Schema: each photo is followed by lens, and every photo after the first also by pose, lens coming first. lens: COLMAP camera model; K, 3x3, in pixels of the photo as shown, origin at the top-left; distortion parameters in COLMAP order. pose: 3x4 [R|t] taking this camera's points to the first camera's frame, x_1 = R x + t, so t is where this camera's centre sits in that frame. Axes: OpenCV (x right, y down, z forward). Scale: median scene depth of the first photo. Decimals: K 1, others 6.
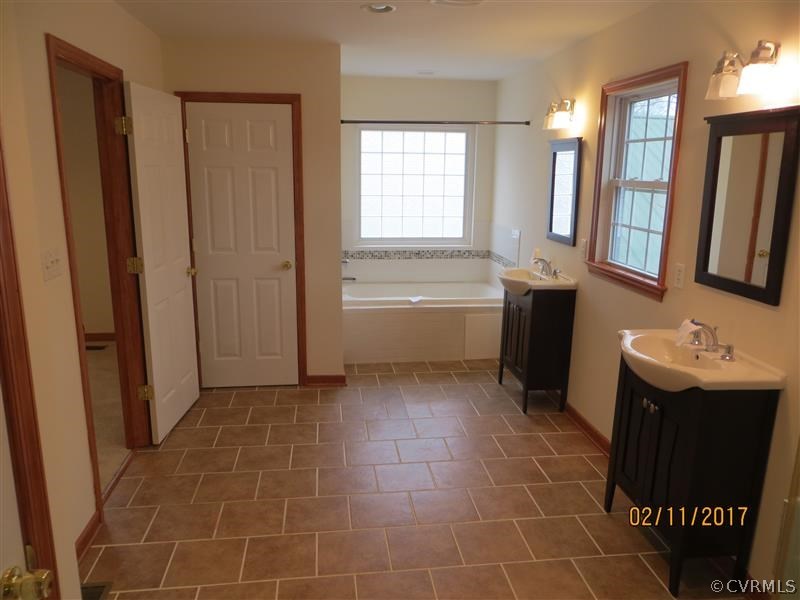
lens RADIAL K [[594.8, 0, 397.5], [0, 594.8, 299.5], [0, 0, 1]] dist [-0.024747, 0.010009]
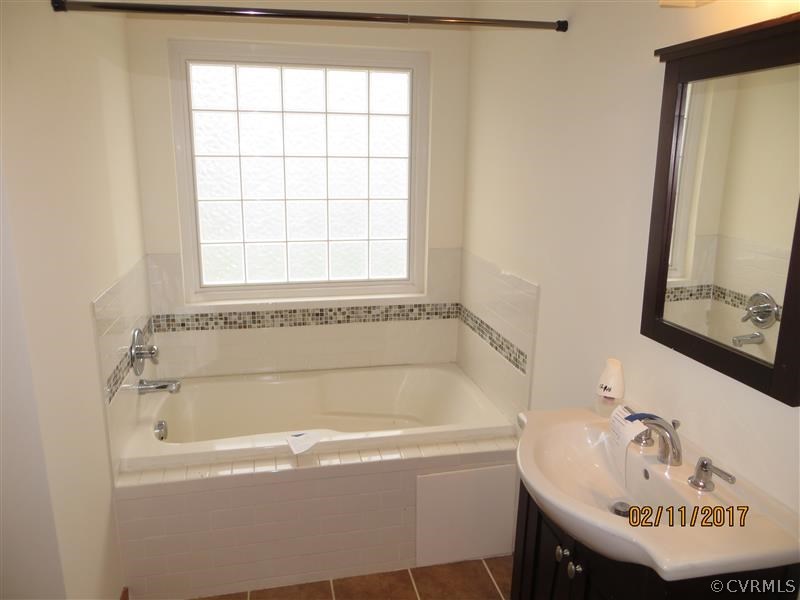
lens RADIAL K [[594.8, 0, 398.6], [0, 594.8, 299.2], [0, 0, 1]] dist [-0.024747, 0.010009]
pose [[0.996226, -0.022837, 0.083736, 0.059269], [0.020226, 0.999286, 0.031904, -0.104958], [-0.084404, -0.030090, 0.995977, 0.493723]]
